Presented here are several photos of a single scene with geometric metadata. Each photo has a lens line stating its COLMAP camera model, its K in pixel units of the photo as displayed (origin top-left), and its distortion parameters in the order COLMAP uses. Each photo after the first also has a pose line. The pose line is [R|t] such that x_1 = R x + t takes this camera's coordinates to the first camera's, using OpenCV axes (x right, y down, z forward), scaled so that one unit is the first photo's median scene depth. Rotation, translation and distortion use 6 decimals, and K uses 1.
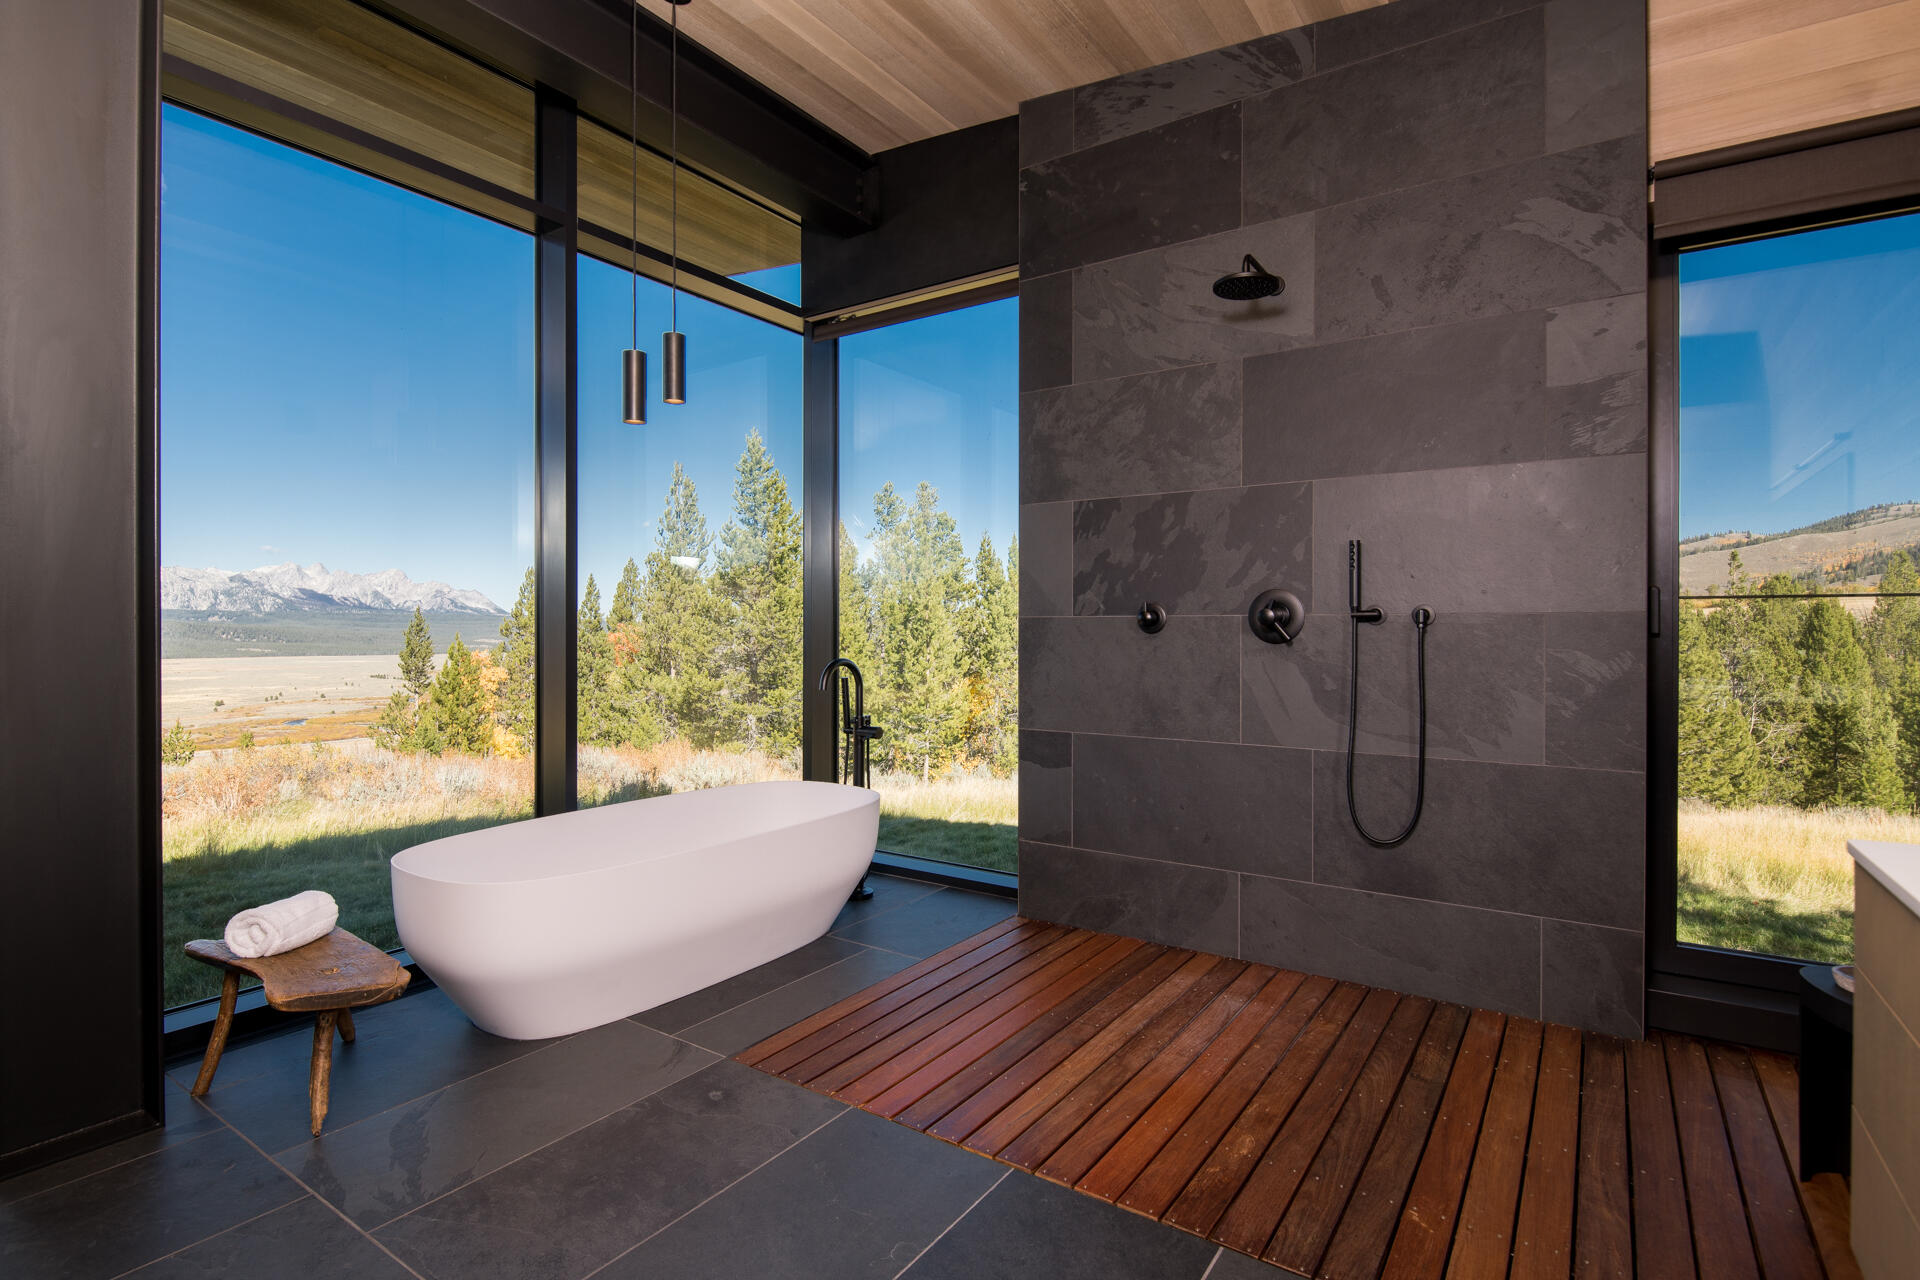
lens RADIAL K [[941.6, 0, 958.8], [0, 941.6, 636.2], [0, 0, 1]] dist [0.002870, -0.001082]
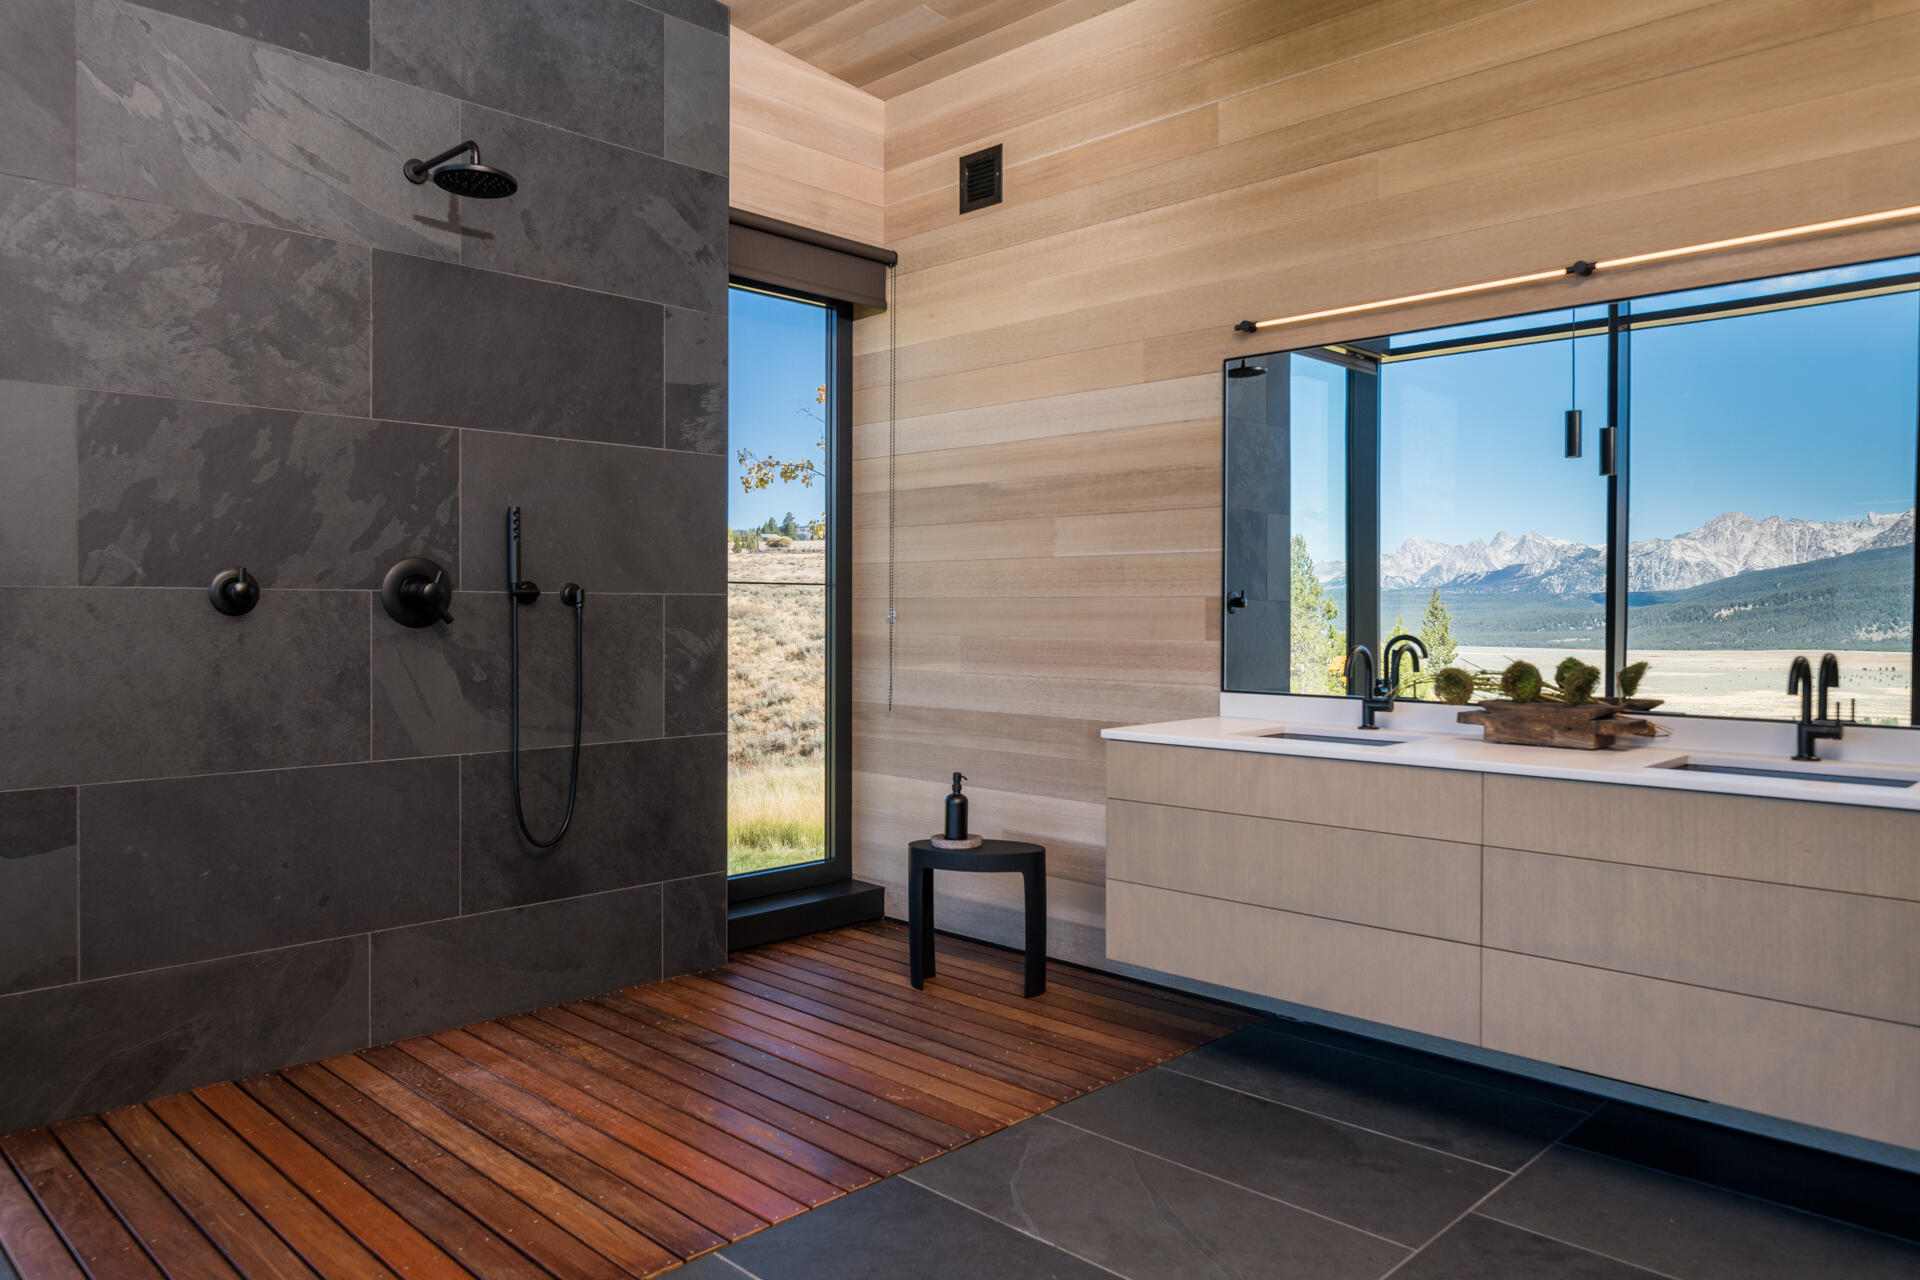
lens RADIAL K [[1296.4, 0, 959.3], [0, 1296.4, 631.3], [0, 0, 1]] dist [-0.003265, -0.000230]
pose [[0.172345, -0.018348, 0.984866, -0.663057], [0.003391, 0.999832, 0.018033, -0.006877], [-0.985031, 0.000232, 0.172378, 0.374427]]
